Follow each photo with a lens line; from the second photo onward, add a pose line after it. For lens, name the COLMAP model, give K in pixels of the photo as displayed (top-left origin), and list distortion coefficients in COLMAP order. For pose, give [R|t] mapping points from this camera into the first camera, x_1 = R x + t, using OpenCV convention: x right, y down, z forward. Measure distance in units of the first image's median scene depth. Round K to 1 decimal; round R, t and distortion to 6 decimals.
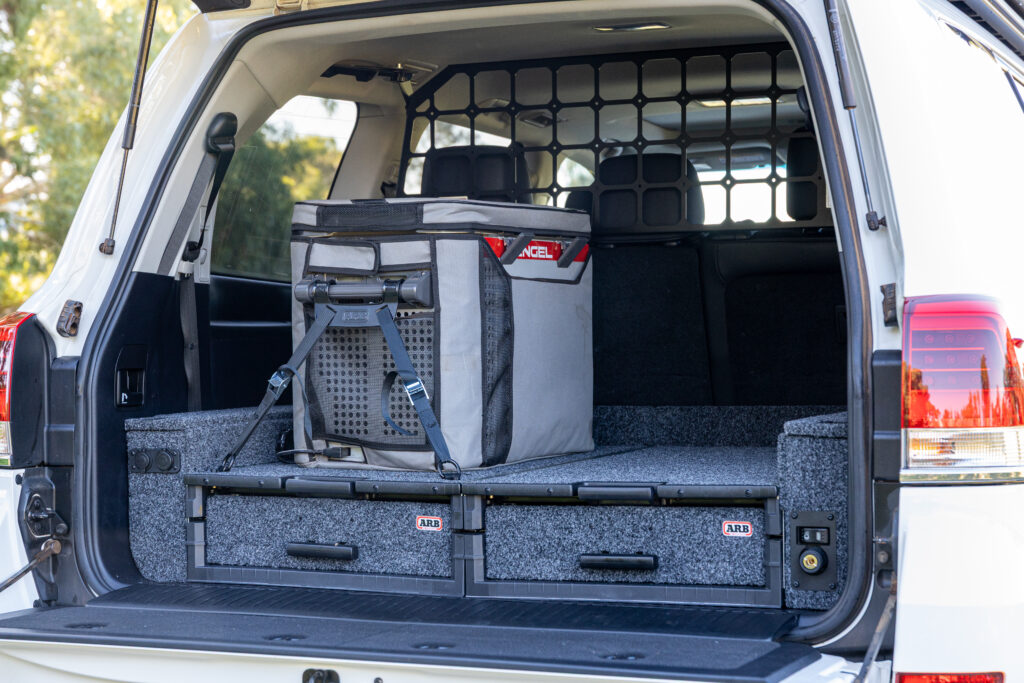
lens RADIAL K [[1911.6, 0, 512.0], [0, 1911.6, 341.5], [0, 0, 1]] dist [-0.000073, 0.053009]
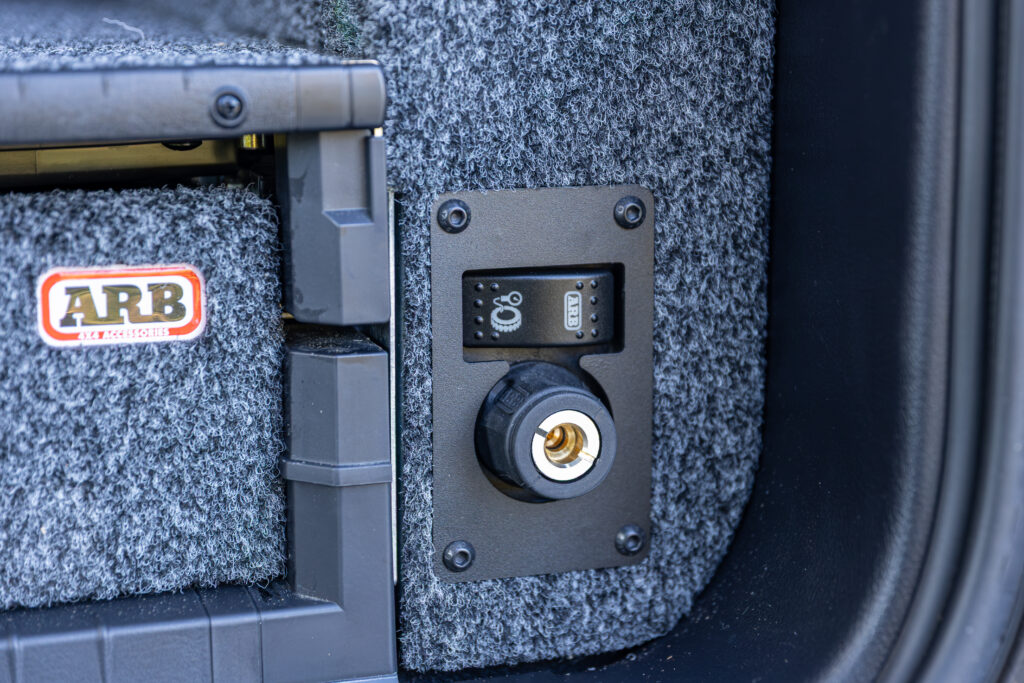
lens RADIAL K [[1911.6, 0, 512.0], [0, 1911.6, 341.5], [0, 0, 1]] dist [-0.000073, 0.053009]
pose [[0.745956, -0.116086, 0.655800, 0.020742], [-0.013701, 0.981809, 0.189379, 0.058069], [-0.665854, -0.150253, 0.730795, 0.741833]]
